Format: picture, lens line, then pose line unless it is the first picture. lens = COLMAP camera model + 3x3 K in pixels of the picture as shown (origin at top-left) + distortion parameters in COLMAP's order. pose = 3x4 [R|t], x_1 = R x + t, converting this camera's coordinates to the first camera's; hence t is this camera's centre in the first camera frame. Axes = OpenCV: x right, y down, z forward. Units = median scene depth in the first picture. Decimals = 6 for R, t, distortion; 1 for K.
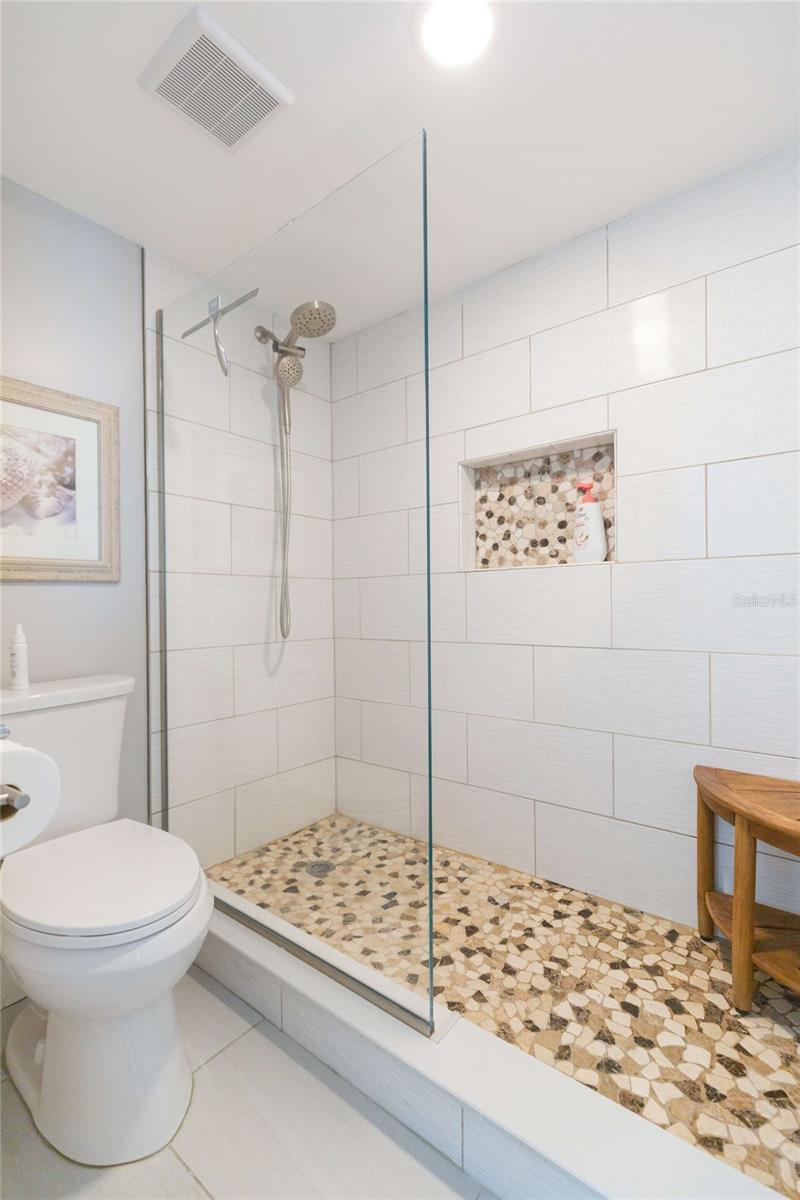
lens RADIAL K [[543.3, 0, 398.5], [0, 543.3, 608.9], [0, 0, 1]] dist [0.001745, 0.001326]
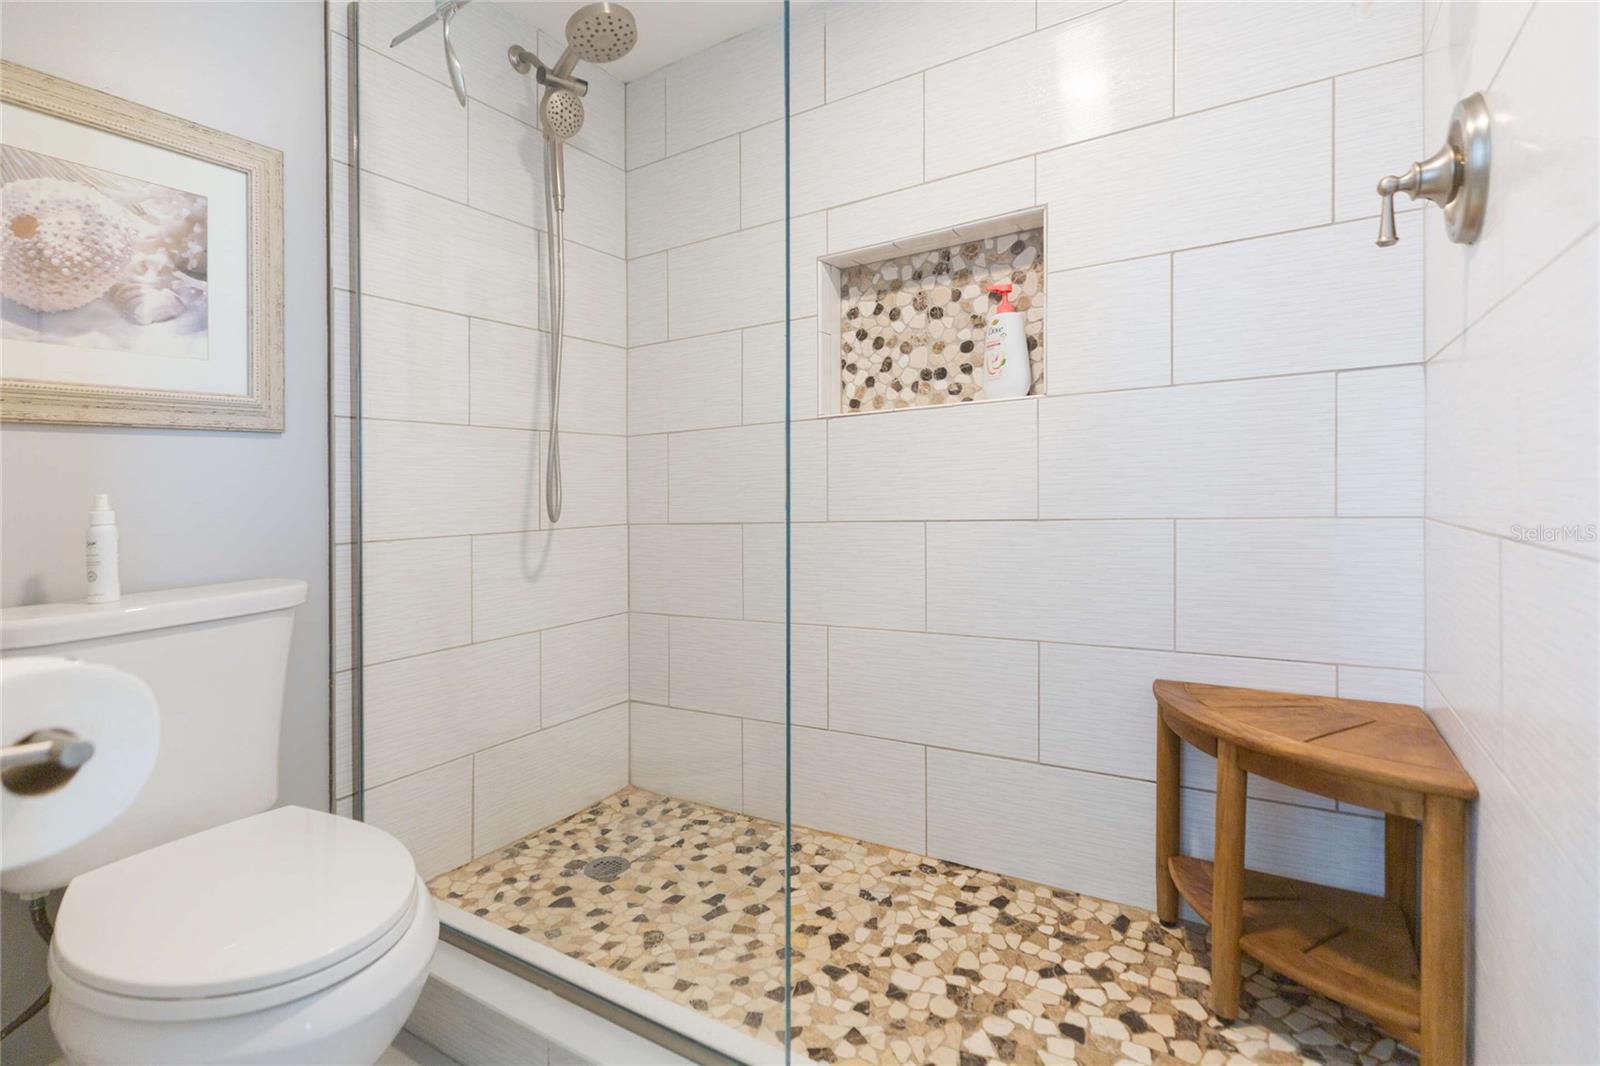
lens RADIAL K [[724.4, 0, 796.8], [0, 724.4, 520.2], [0, 0, 1]] dist [0.001745, 0.001326]
pose [[0.991076, 0.000195, 0.133296, -0.035731], [0.001571, 0.999912, -0.013141, 0.070545], [-0.133286, 0.013233, 0.990989, 0.091513]]
